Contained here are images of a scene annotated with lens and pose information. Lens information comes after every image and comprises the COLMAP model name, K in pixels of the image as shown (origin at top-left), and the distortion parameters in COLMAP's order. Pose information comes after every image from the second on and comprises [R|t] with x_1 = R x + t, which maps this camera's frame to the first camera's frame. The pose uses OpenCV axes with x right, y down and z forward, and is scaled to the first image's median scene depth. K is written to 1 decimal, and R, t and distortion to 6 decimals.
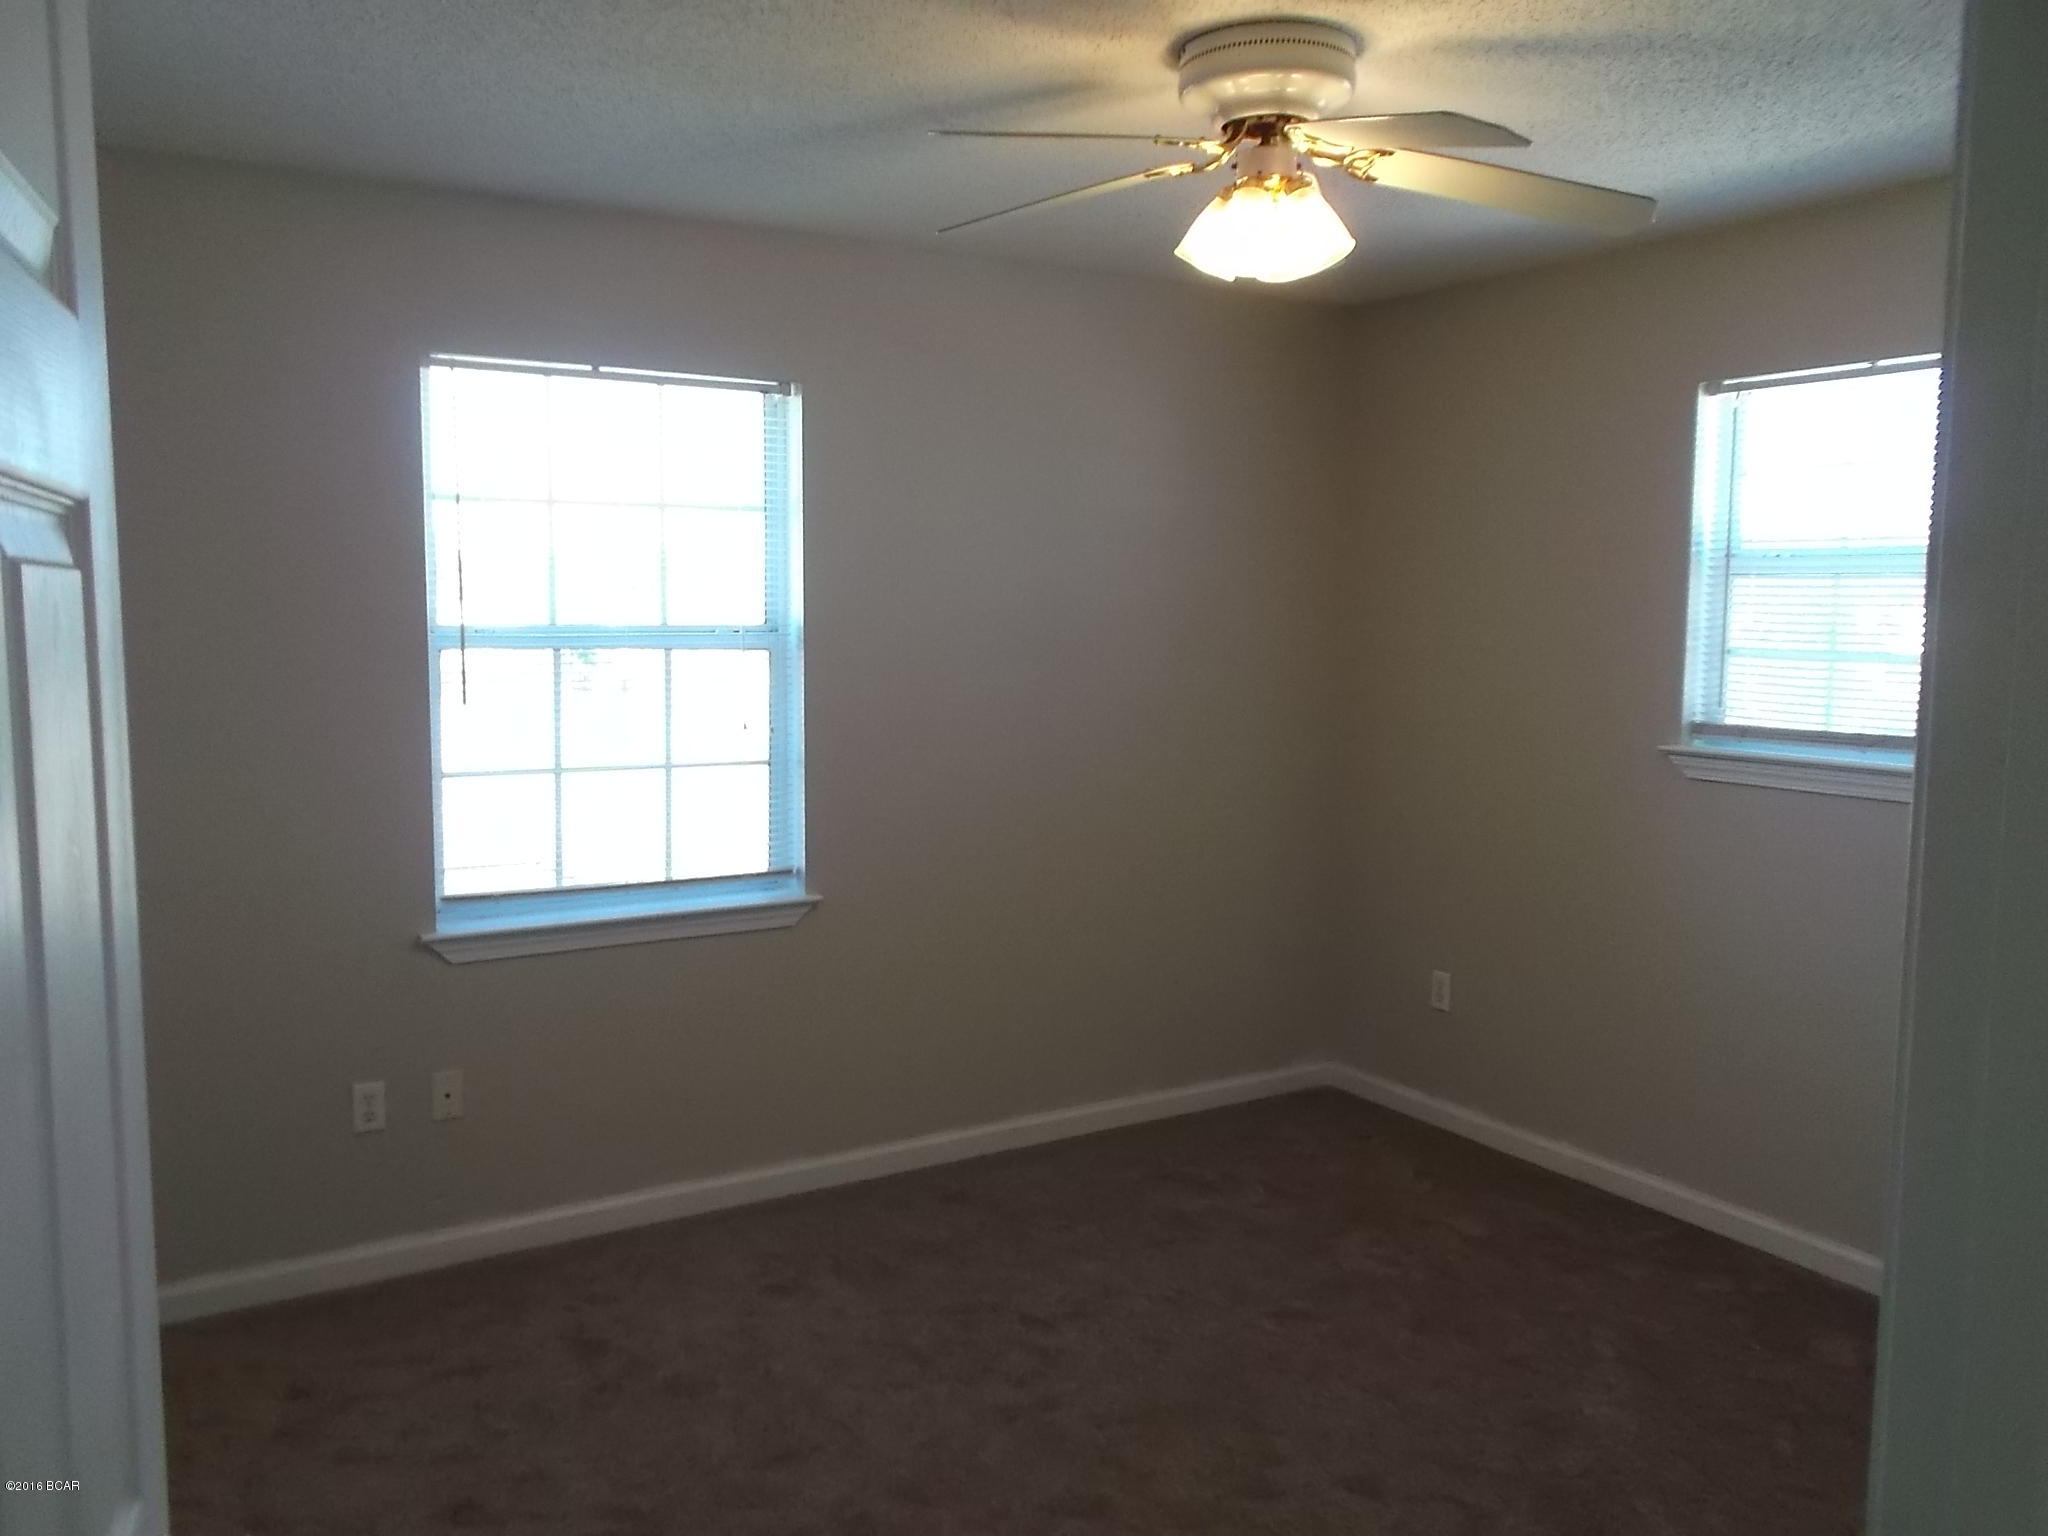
lens RADIAL K [[1564.4, 0, 1023.9], [0, 1564.4, 765.0], [0, 0, 1]] dist [-0.001754, 0.000132]
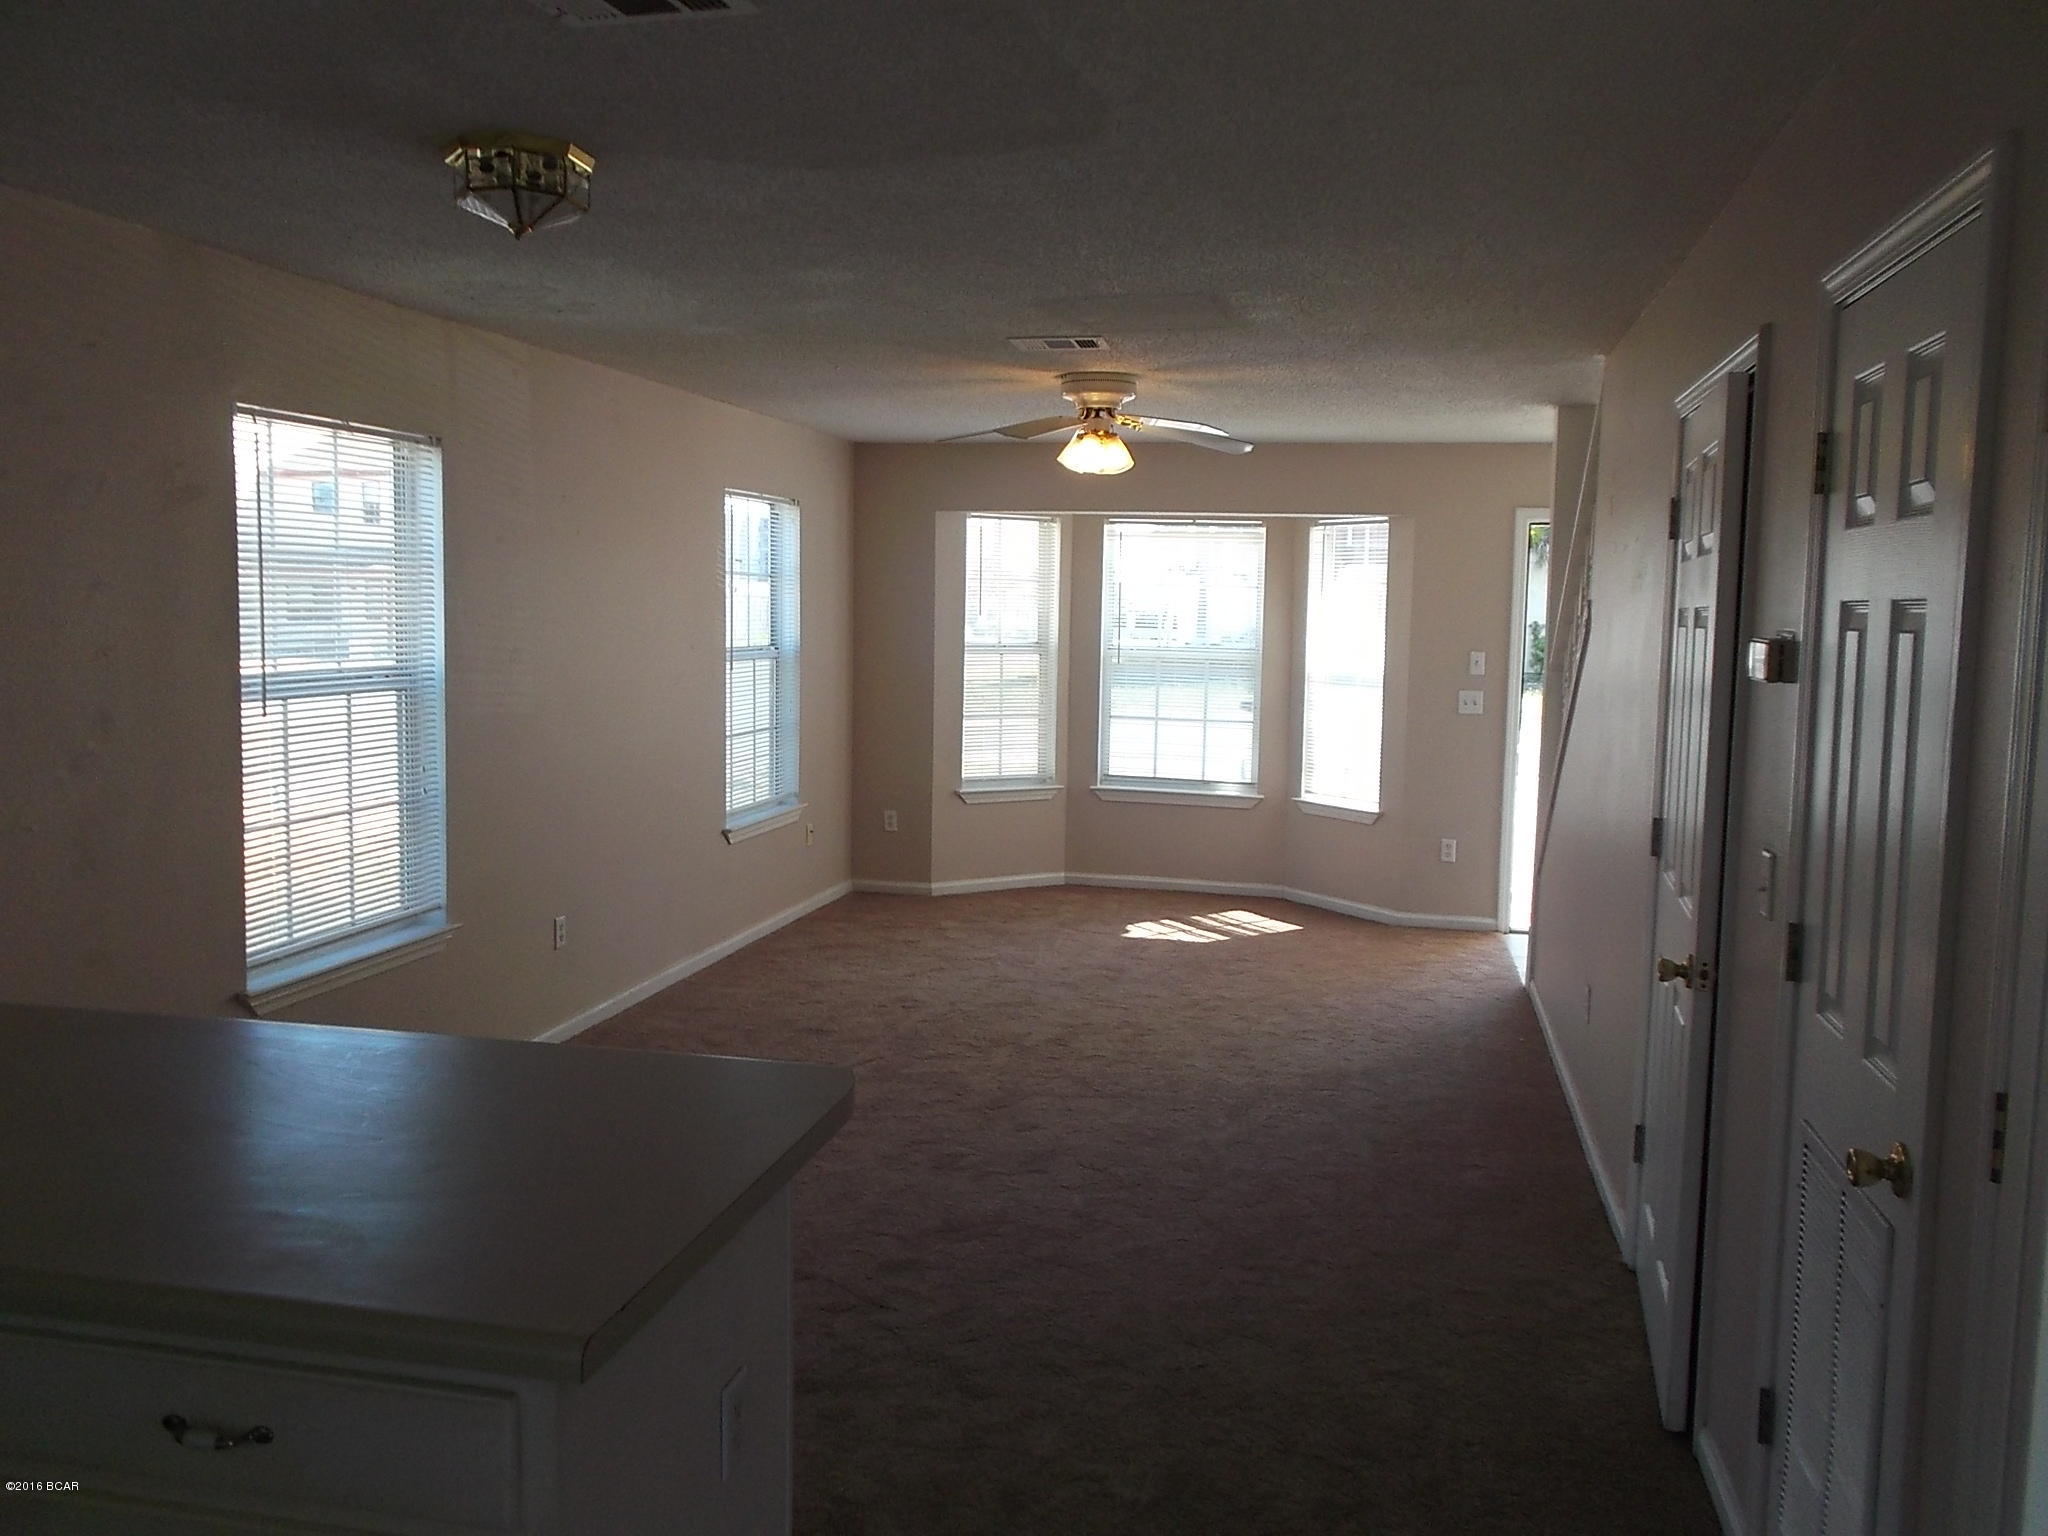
lens RADIAL K [[1564.4, 0, 1024.4], [0, 1564.4, 764.4], [0, 0, 1]] dist [-0.001754, 0.000132]
pose [[0.314898, -0.091187, 0.944735, -1.168523], [0.127733, 0.990391, 0.053018, -0.026265], [-0.940491, 0.103979, 0.323520, 0.242641]]
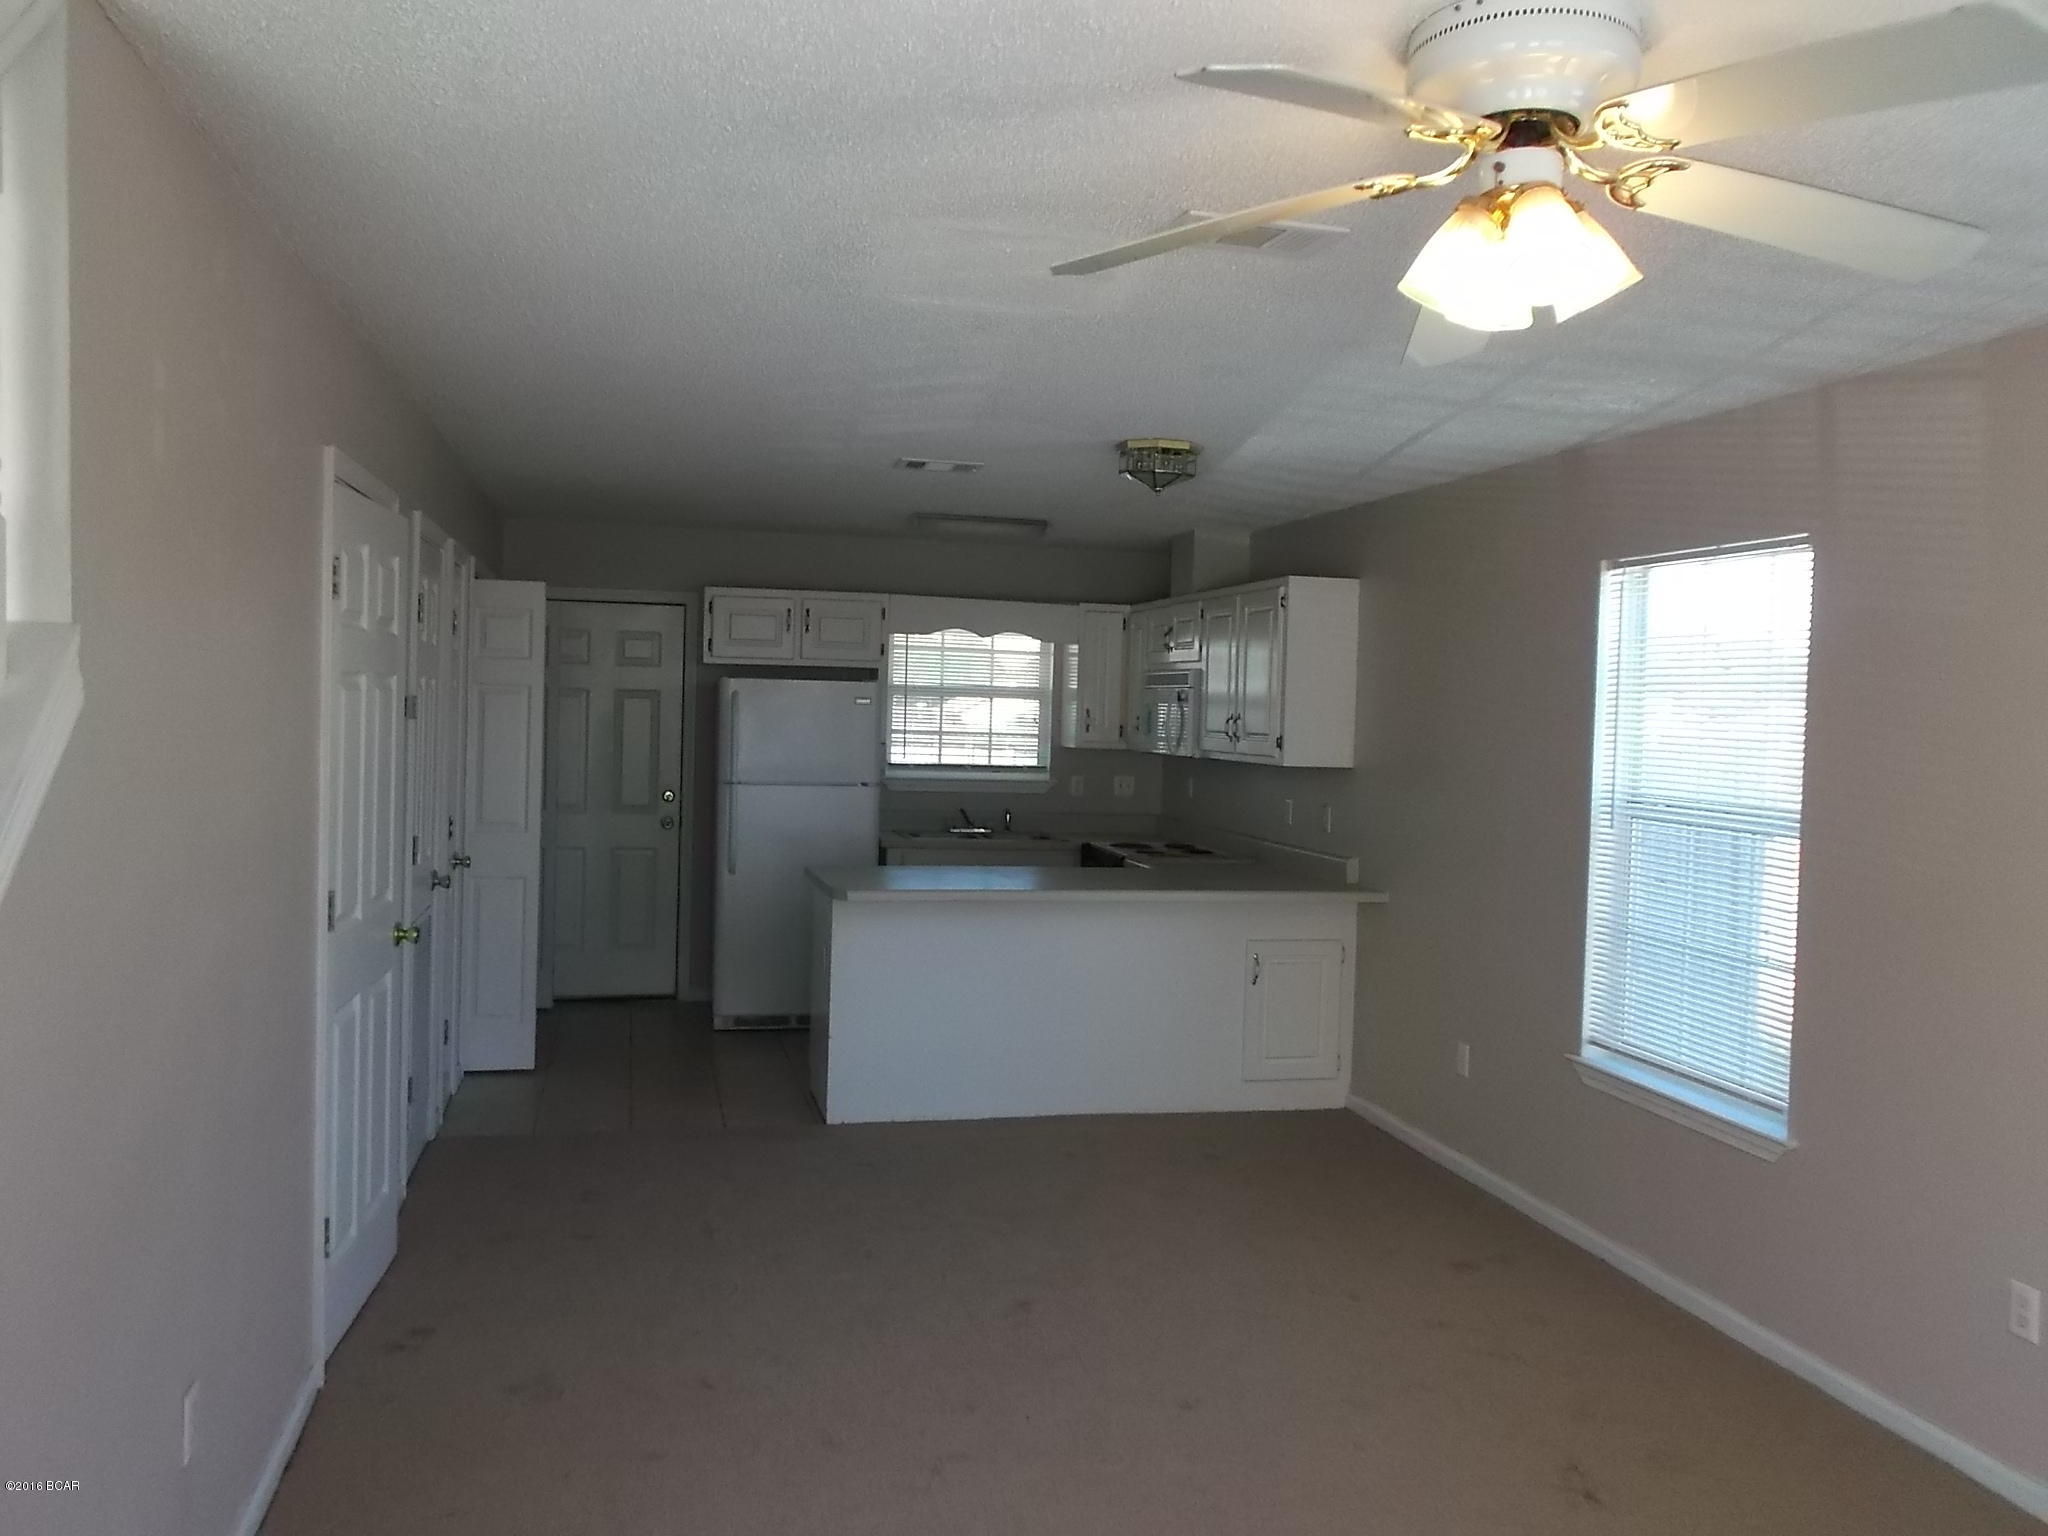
lens RADIAL K [[1564.4, 0, 1023.8], [0, 1564.4, 765.7], [0, 0, 1]] dist [-0.001754, 0.000132]
pose [[0.146867, 0.051101, -0.987835, 0.661473], [-0.181973, 0.983016, 0.023796, -0.058900], [0.972274, 0.176265, 0.153672, 0.417981]]
